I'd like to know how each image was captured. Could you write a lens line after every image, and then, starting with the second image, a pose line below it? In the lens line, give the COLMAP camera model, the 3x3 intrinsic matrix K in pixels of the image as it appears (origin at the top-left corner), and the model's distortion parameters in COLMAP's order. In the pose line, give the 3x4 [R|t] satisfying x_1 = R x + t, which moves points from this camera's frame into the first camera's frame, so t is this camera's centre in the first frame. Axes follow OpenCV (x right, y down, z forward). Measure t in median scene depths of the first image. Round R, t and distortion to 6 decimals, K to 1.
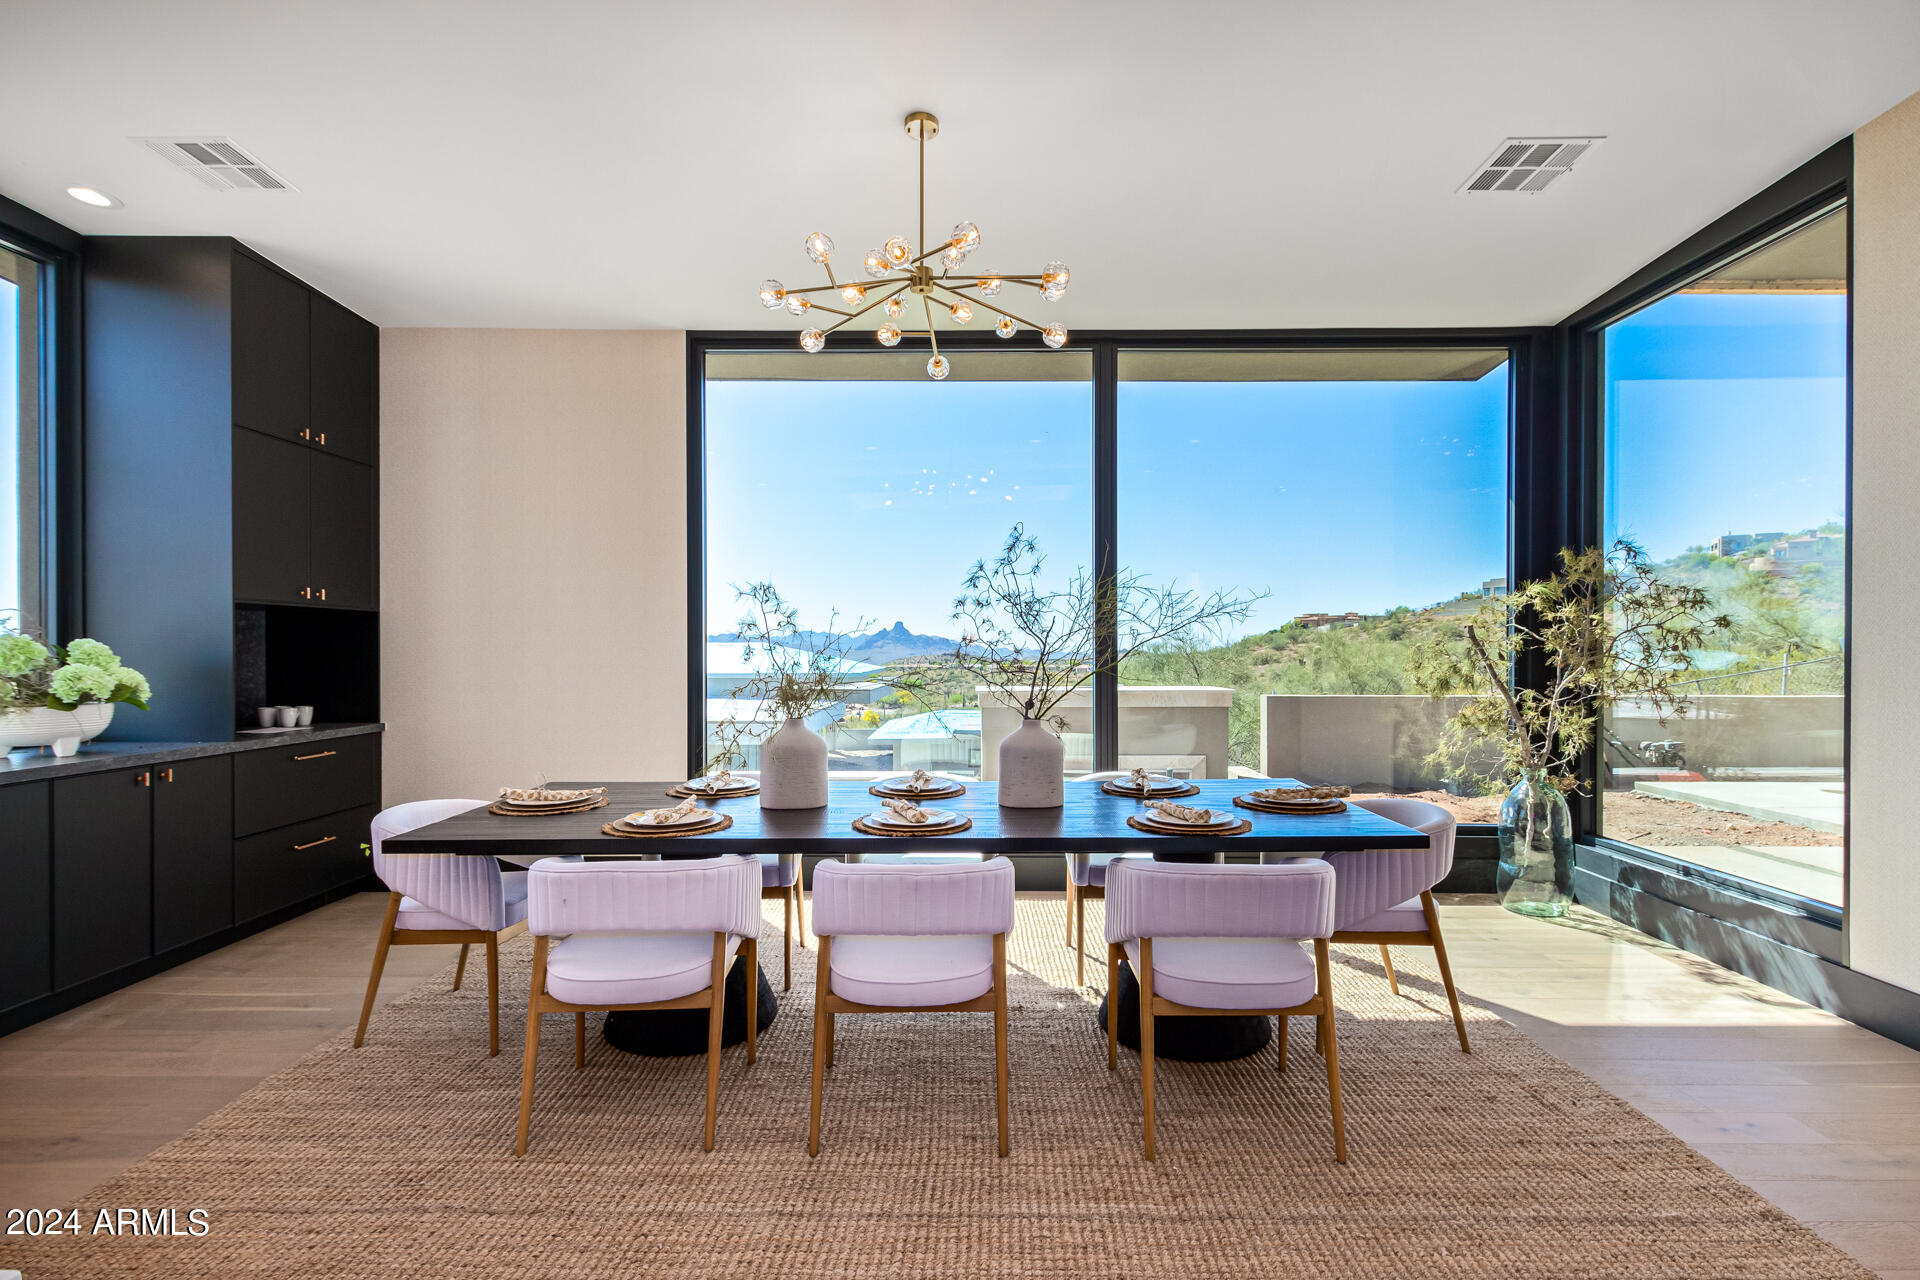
lens RADIAL K [[897.5, 0, 968.5], [0, 897.5, 656.4], [0, 0, 1]] dist [0.017031, -0.007703]
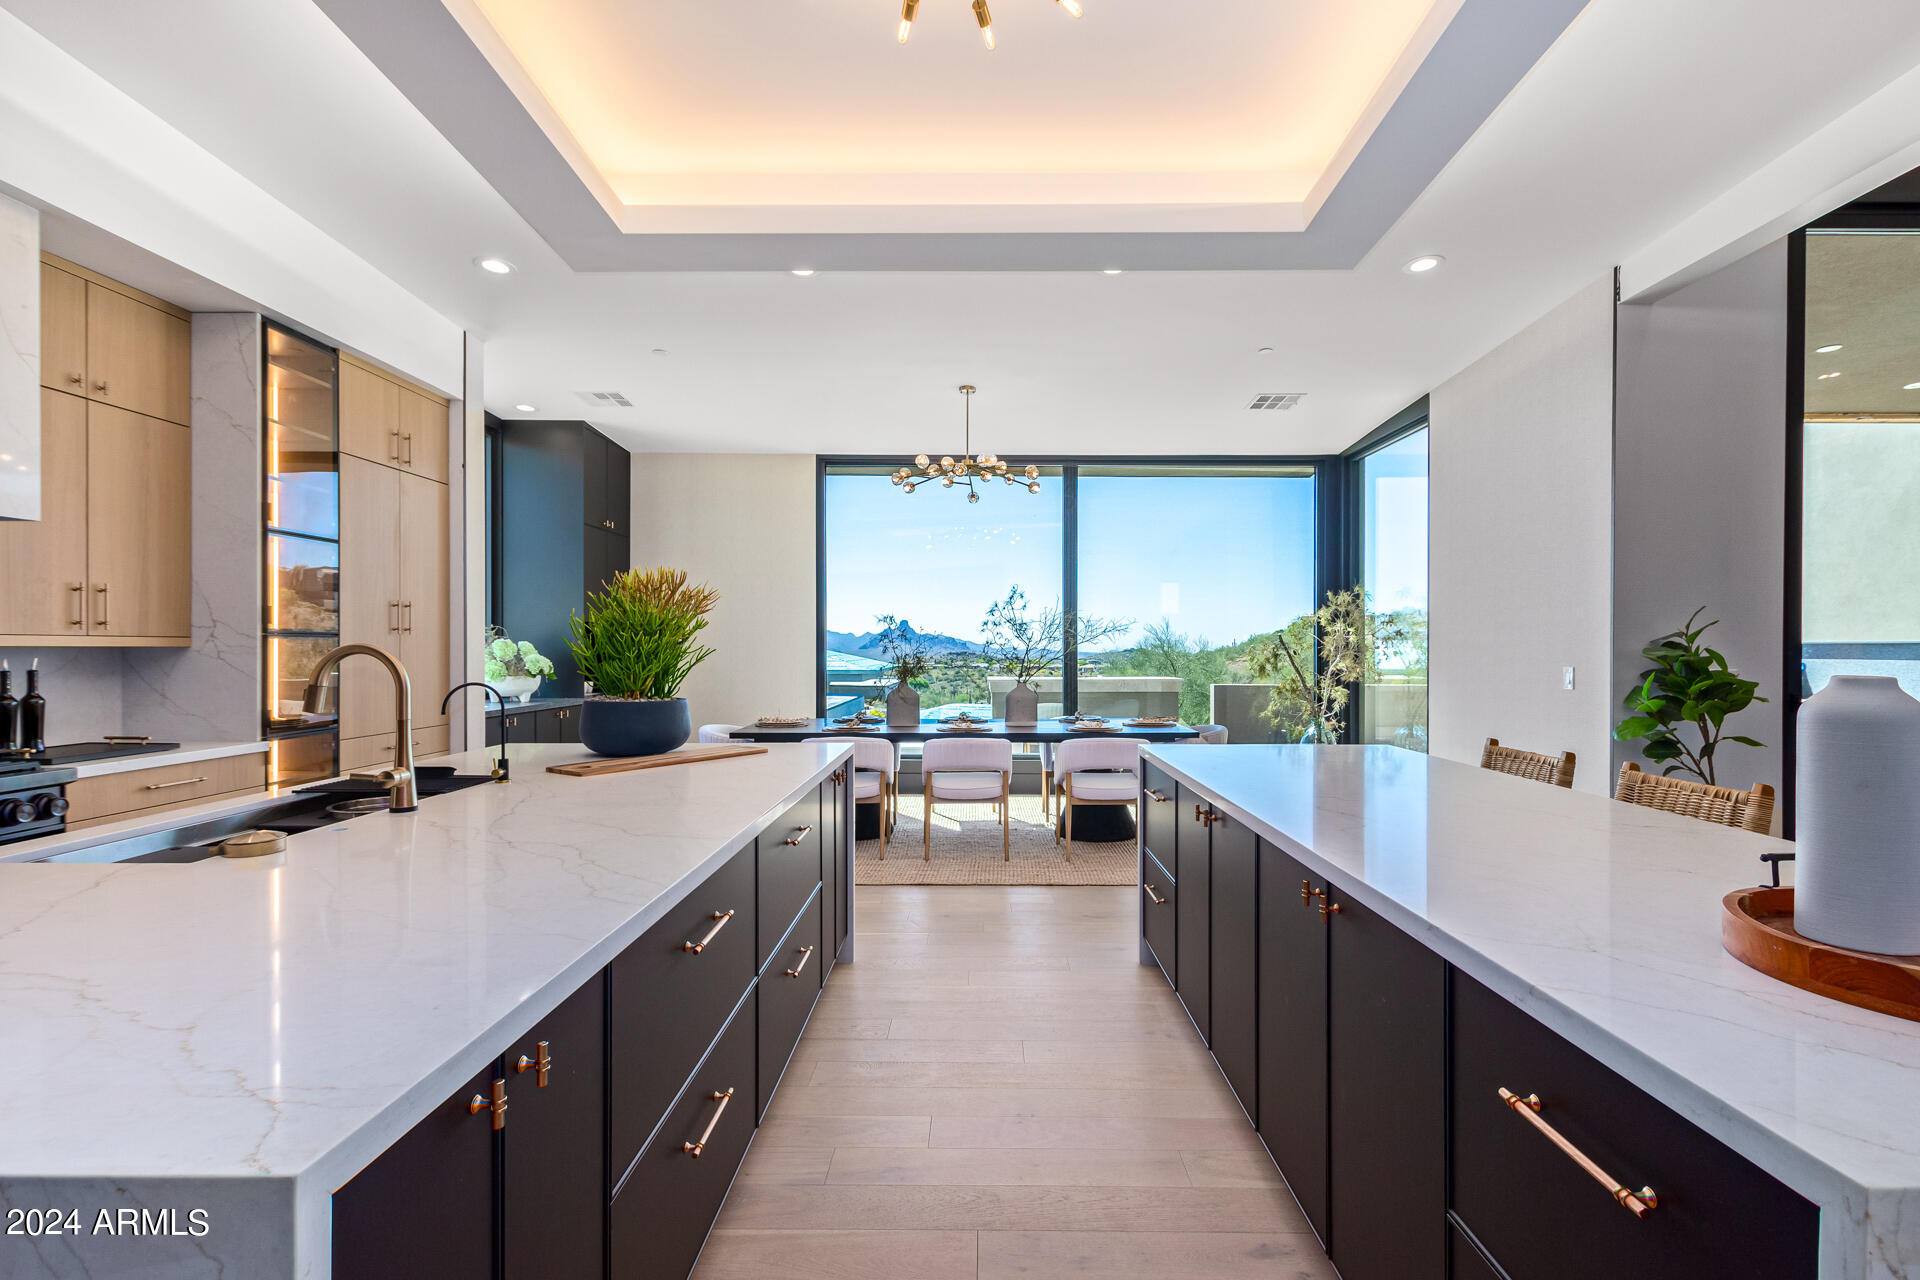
lens RADIAL K [[897.5, 0, 968.5], [0, 897.5, 656.4], [0, 0, 1]] dist [0.017031, -0.007703]
pose [[0.999973, 0.001619, -0.007173, -0.027048], [-0.001612, 0.999998, 0.000994, 0.007670], [0.007175, -0.000983, 0.999974, -0.806765]]
